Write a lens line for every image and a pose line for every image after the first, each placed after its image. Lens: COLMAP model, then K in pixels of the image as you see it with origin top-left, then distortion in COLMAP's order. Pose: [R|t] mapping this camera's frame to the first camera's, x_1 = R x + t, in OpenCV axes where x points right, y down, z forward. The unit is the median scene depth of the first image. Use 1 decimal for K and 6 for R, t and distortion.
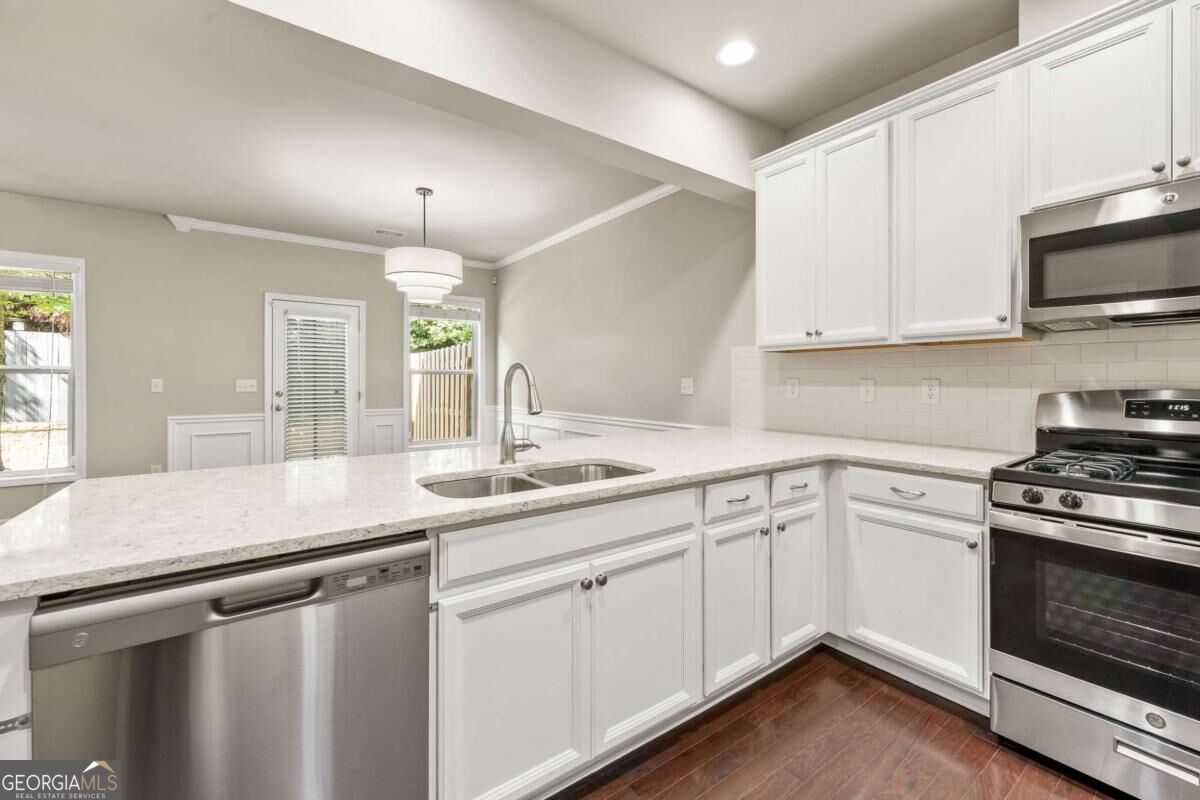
lens RADIAL K [[493.2, 0, 600.6], [0, 493.2, 382.2], [0, 0, 1]] dist [-0.000398, -0.000186]
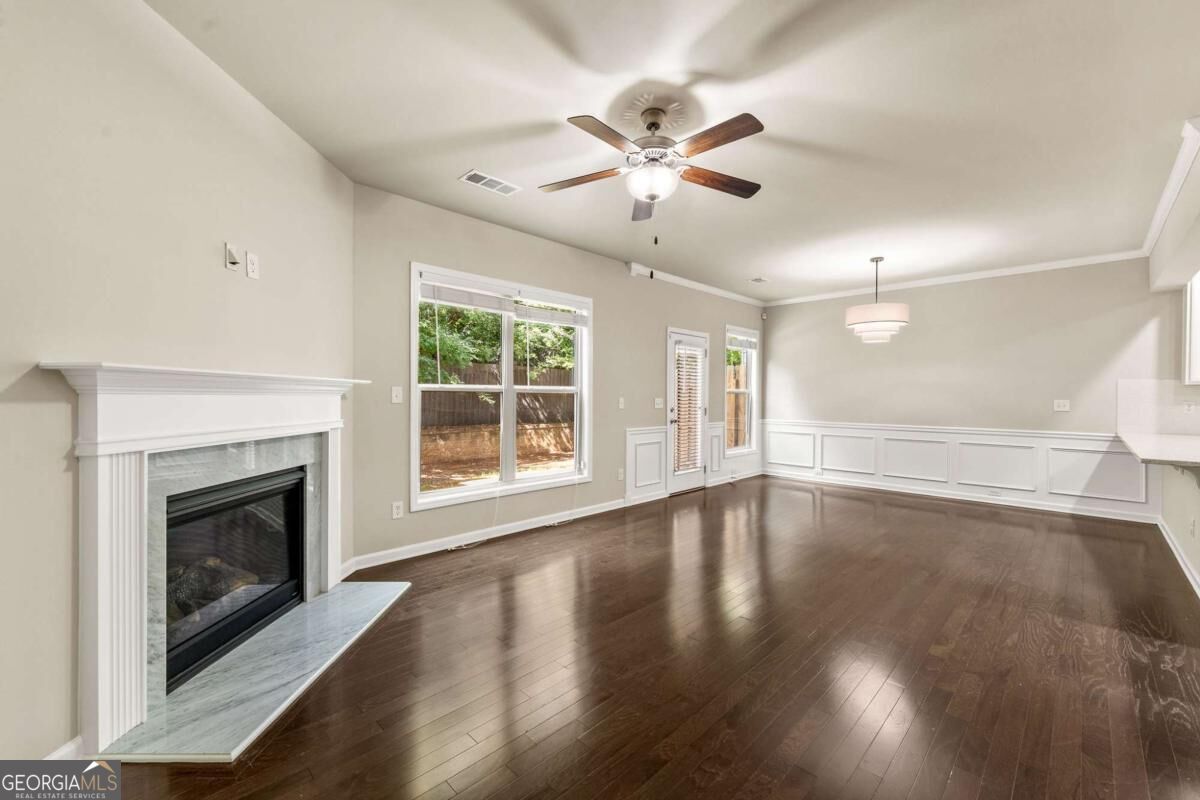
lens RADIAL K [[481.6, 0, 597.5], [0, 481.6, 397.0], [0, 0, 1]] dist [-0.001361, -0.000322]
pose [[0.989187, 0.004785, 0.146579, -1.013890], [-0.004897, 0.999988, 0.000406, -0.007292], [-0.146576, -0.001120, 0.989199, -0.143135]]
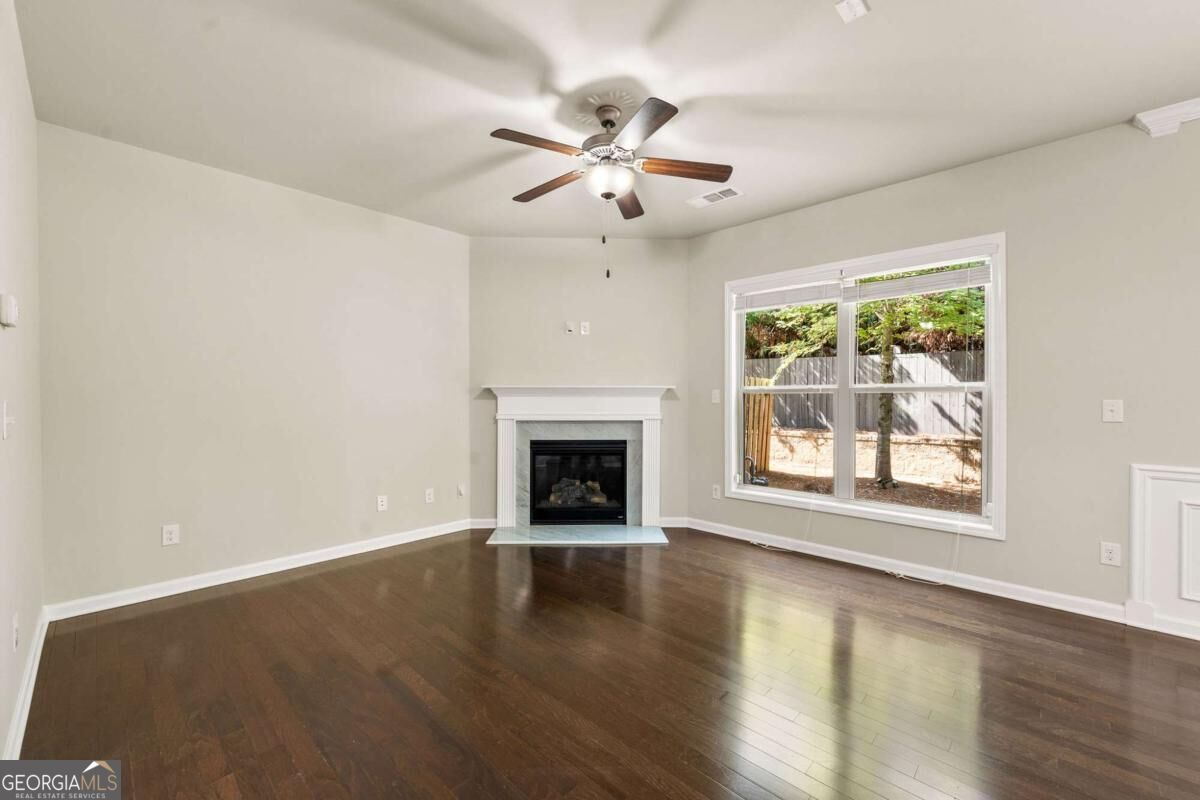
lens RADIAL K [[480.9, 0, 606.0], [0, 480.9, 399.4], [0, 0, 1]] dist [-0.002480, -0.000284]
pose [[0.180634, 0.005199, -0.983537, -0.391371], [-0.001337, 0.999986, 0.005040, -0.007900], [0.983550, 0.000404, 0.180638, 0.256551]]
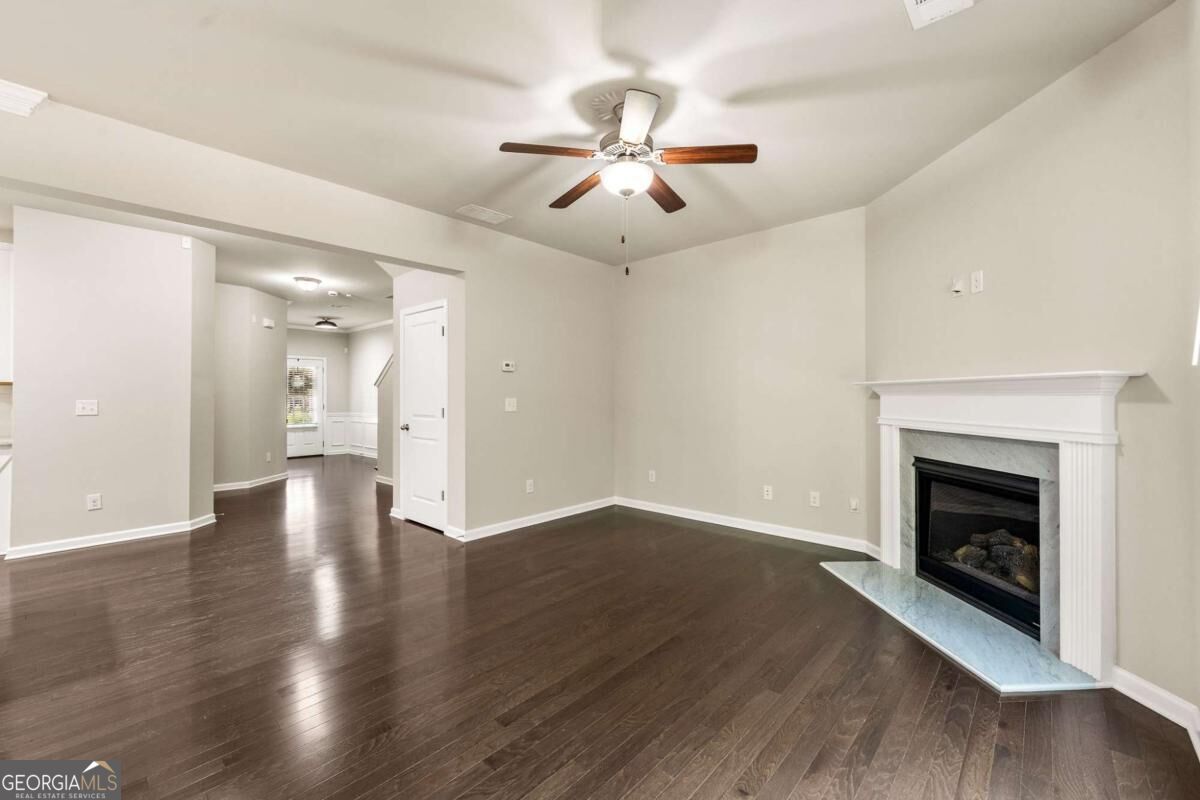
lens RADIAL K [[485.5, 0, 600.0], [0, 485.5, 400.0], [0, 0, 1]] dist [0.000748, -0.000009]
pose [[-0.981986, 0.003071, -0.188929, -0.762571], [0.002047, 0.999982, 0.005614, -0.006727], [0.188943, 0.005126, -0.981975, 0.832026]]
